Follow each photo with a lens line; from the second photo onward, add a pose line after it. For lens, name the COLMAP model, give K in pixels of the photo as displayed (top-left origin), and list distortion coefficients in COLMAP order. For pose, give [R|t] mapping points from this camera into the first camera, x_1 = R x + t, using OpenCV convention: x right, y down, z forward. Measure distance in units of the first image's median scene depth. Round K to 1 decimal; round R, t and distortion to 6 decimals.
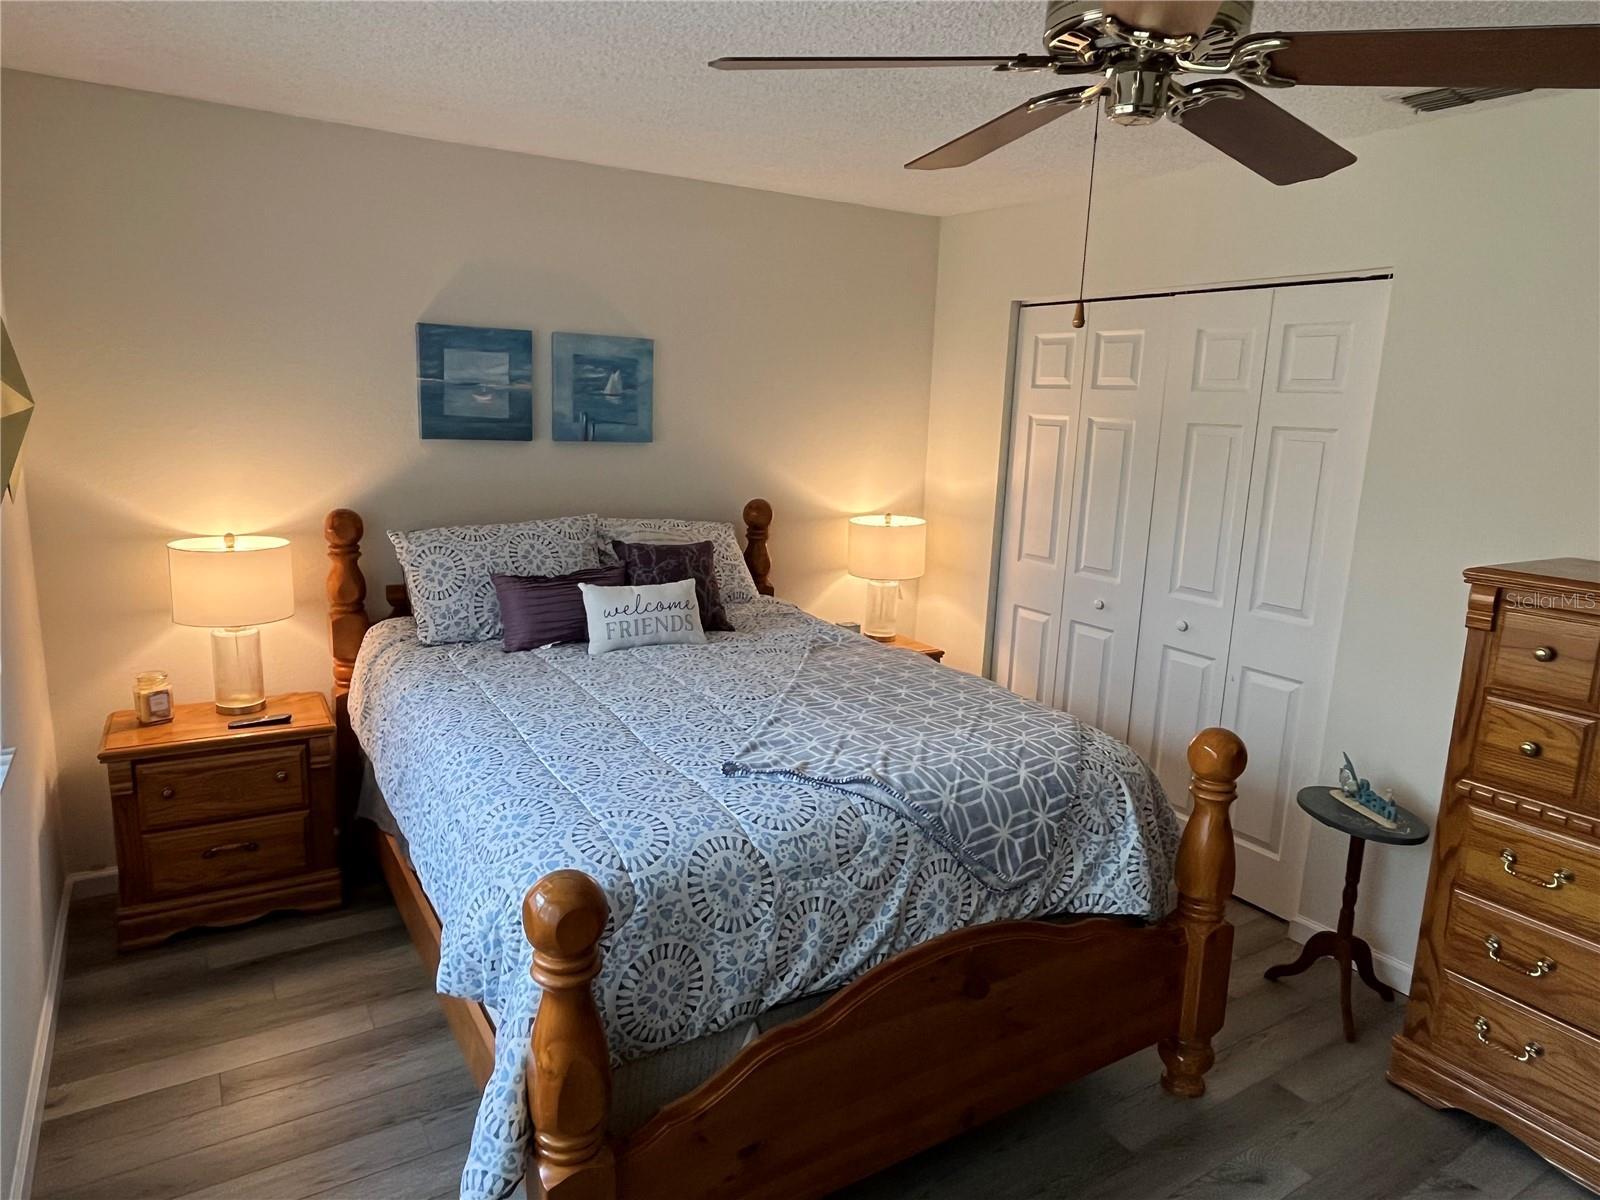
lens RADIAL K [[1008.3, 0, 805.4], [0, 1008.3, 593.4], [0, 0, 1]] dist [-0.005228, -0.000167]
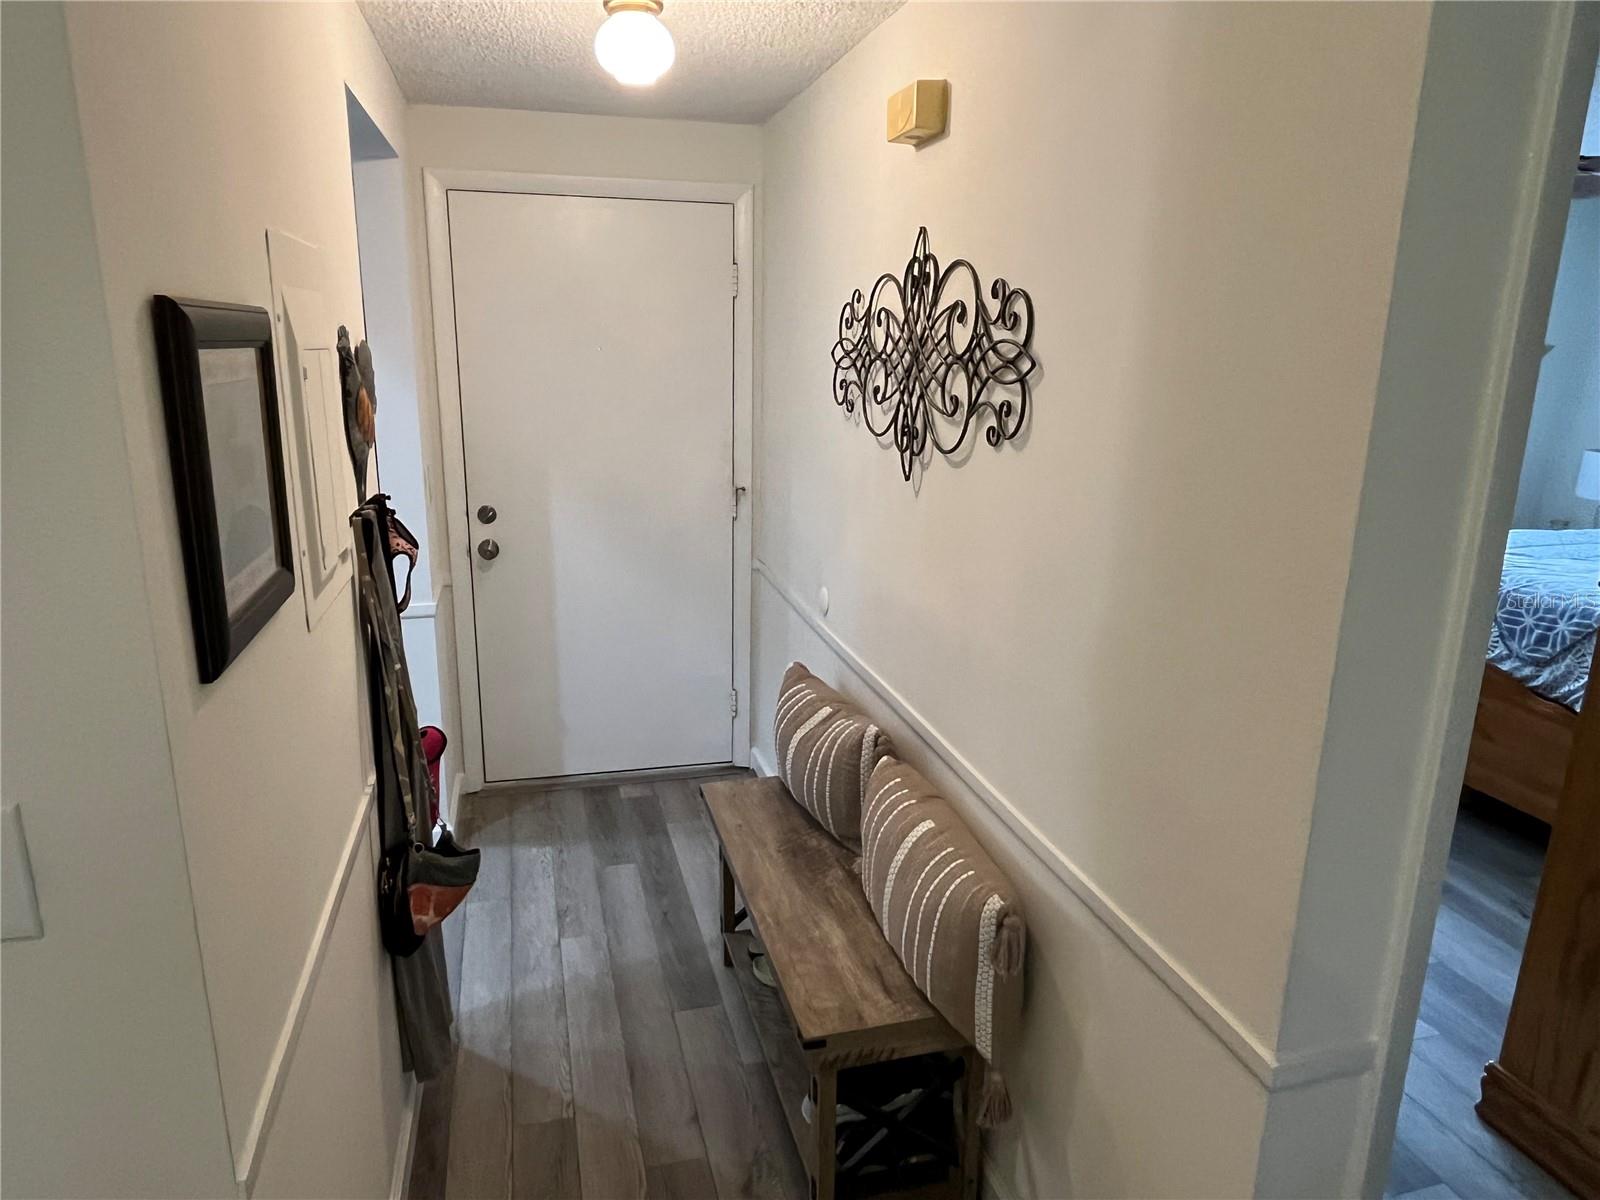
lens RADIAL K [[1008.3, 0, 798.8], [0, 1008.3, 596.5], [0, 0, 1]] dist [-0.005228, -0.000167]
pose [[-0.295789, 0.197701, -0.934571, 1.854071], [-0.200758, 0.943634, 0.263157, 0.017720], [0.933919, 0.265462, -0.239427, 0.286356]]
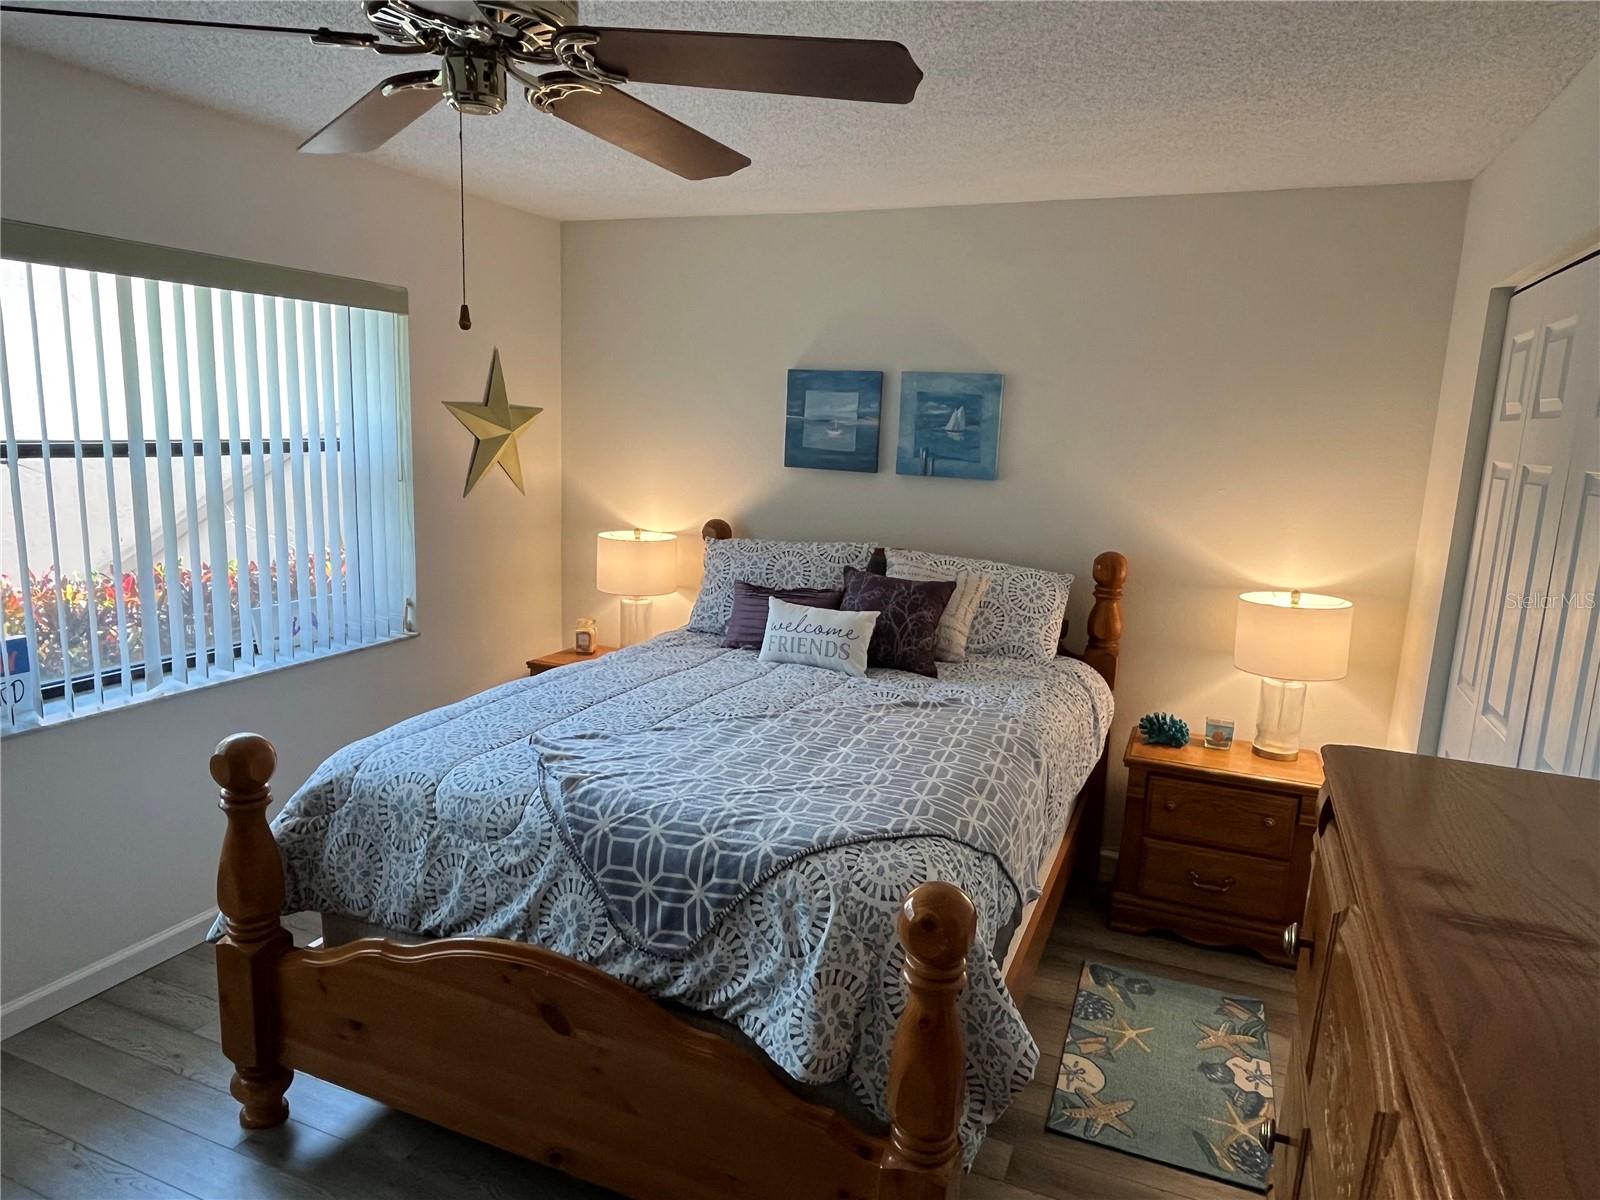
lens RADIAL K [[1008.3, 0, 805.0], [0, 1008.3, 606.5], [0, 0, 1]] dist [-0.005228, -0.000167]
pose [[0.578637, 0.134691, -0.804386, 0.913044], [-0.172628, 0.984149, 0.040611, -0.067342], [0.797107, 0.115361, 0.592717, 0.511531]]
